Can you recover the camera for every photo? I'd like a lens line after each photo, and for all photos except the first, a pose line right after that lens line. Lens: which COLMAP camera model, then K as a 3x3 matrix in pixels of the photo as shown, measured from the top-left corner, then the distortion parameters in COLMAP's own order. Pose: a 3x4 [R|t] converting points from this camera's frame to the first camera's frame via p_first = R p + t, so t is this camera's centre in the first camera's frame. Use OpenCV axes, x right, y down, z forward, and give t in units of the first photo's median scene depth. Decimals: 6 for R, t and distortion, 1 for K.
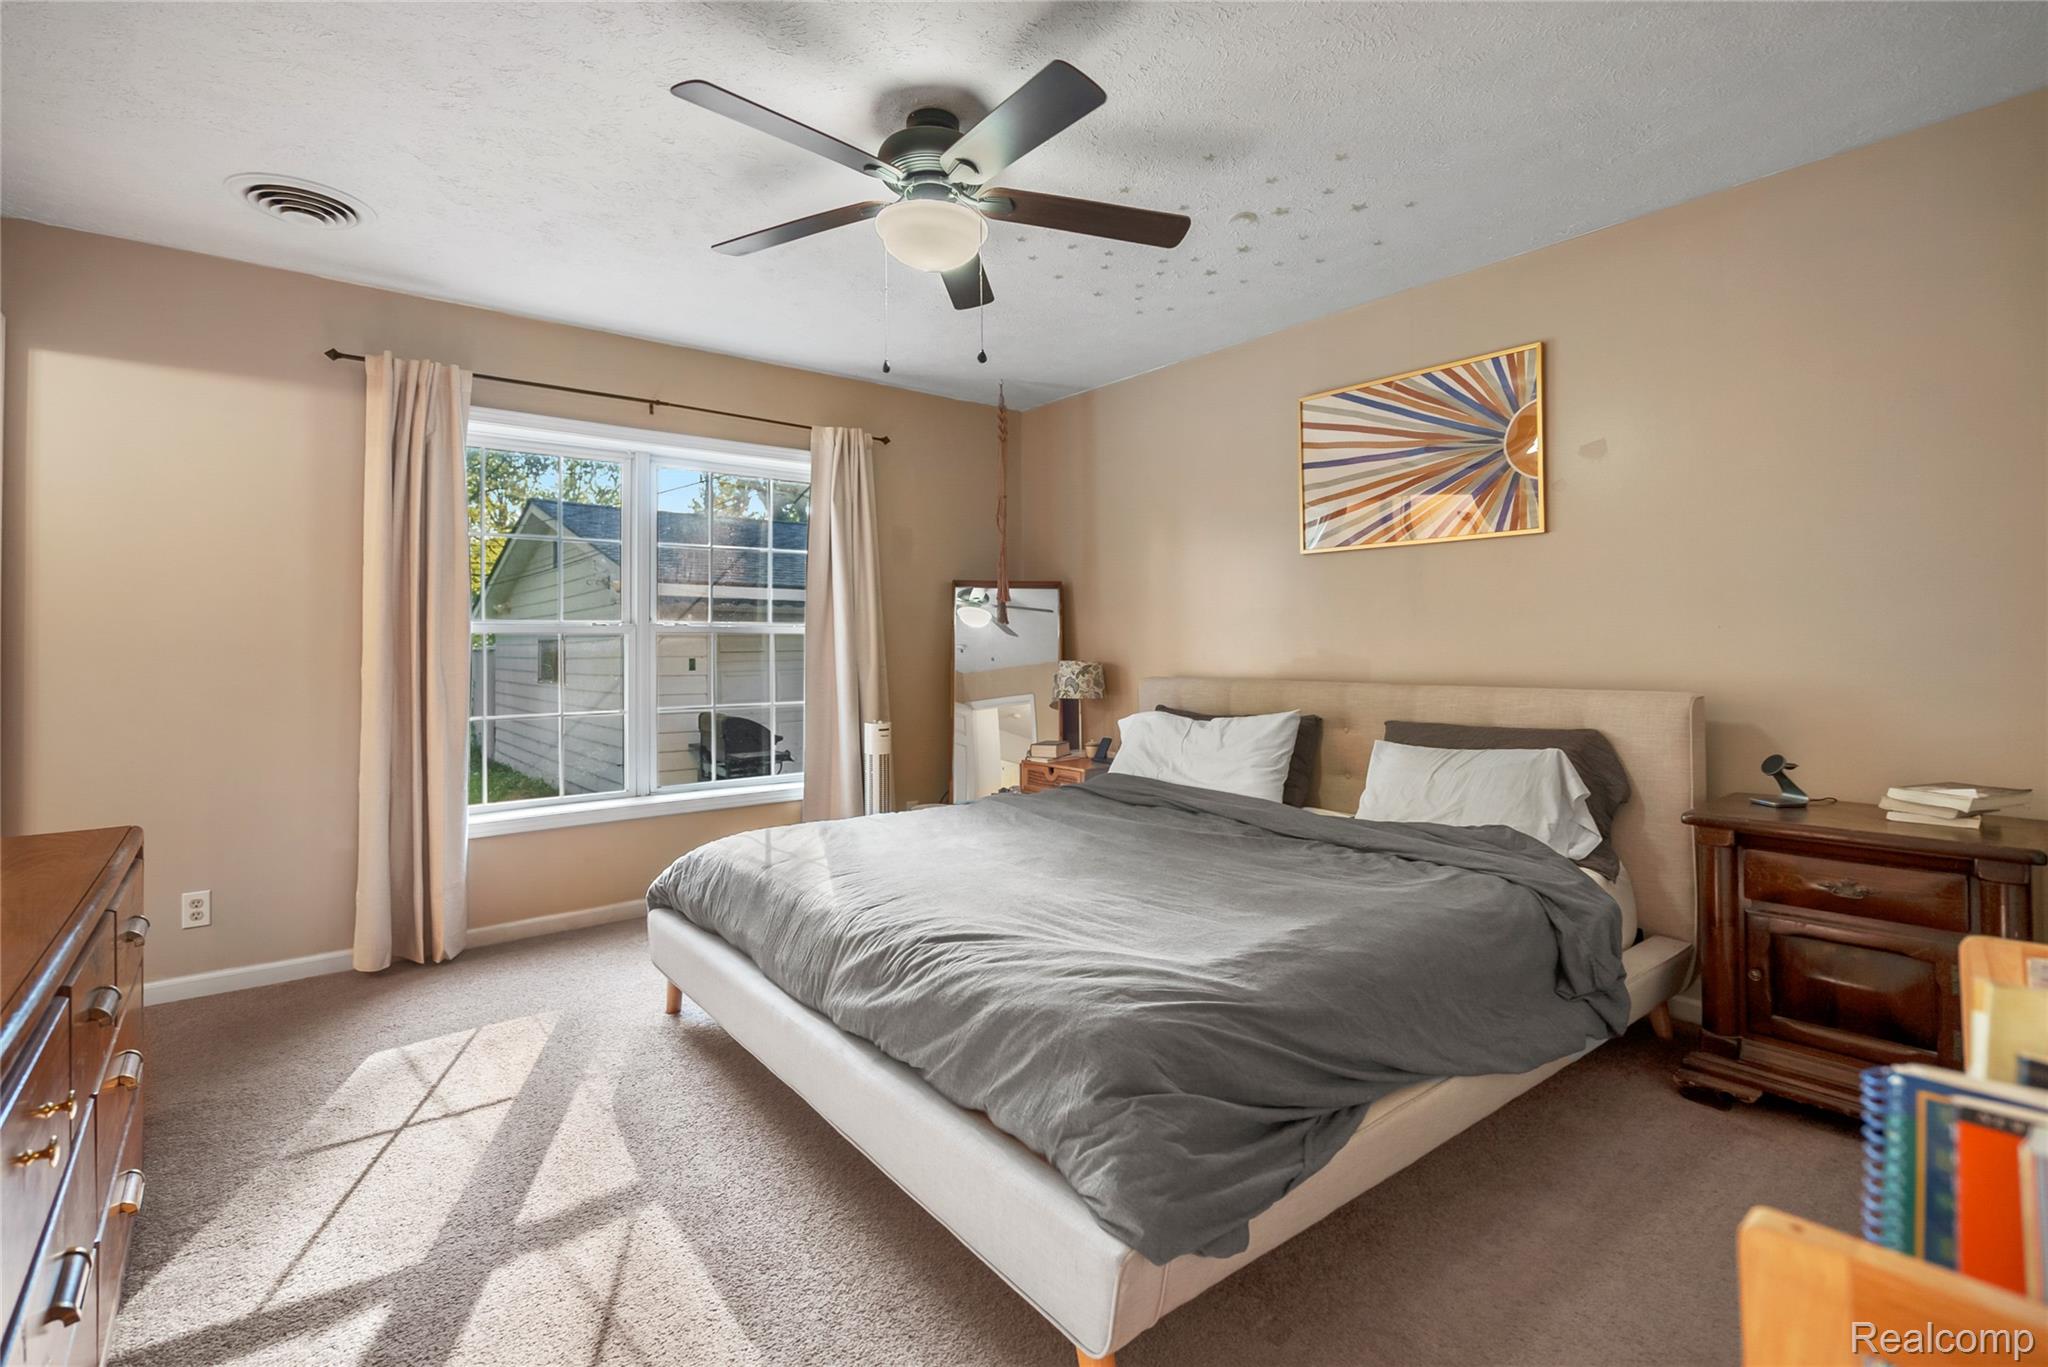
lens RADIAL K [[932.6, 0, 1007.8], [0, 932.6, 633.1], [0, 0, 1]] dist [-0.007800, 0.004384]
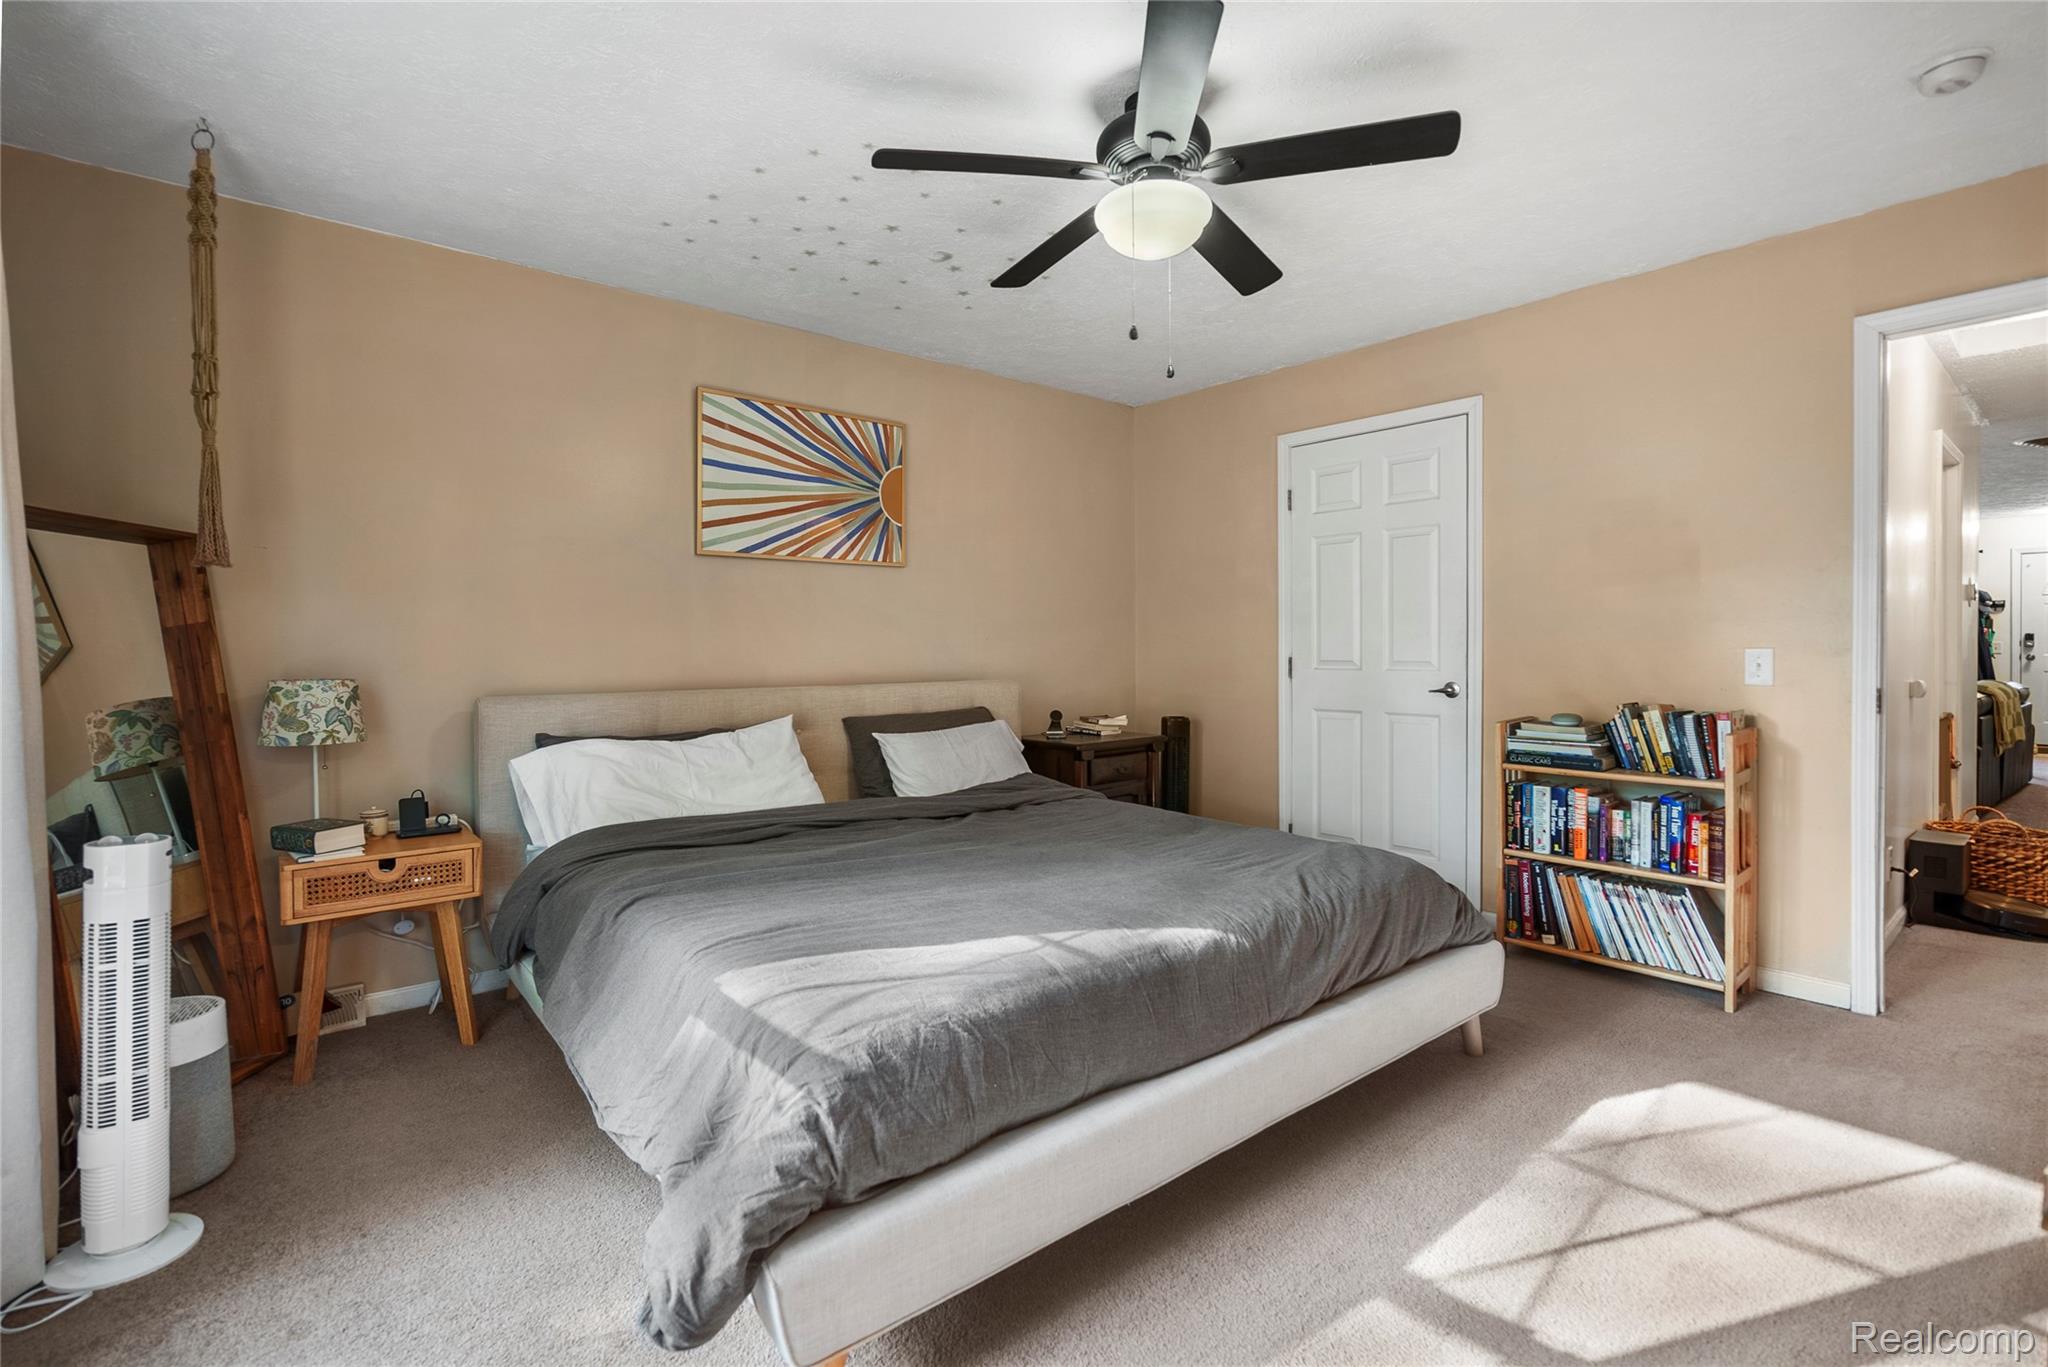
lens RADIAL K [[932.6, 0, 1022.6], [0, 932.6, 665.9], [0, 0, 1]] dist [-0.007800, 0.004384]
pose [[-0.034474, -0.012497, 0.999327, -0.750411], [-0.006404, 0.999904, 0.012283, 0.016400], [-0.999385, -0.005976, -0.034551, 0.842155]]
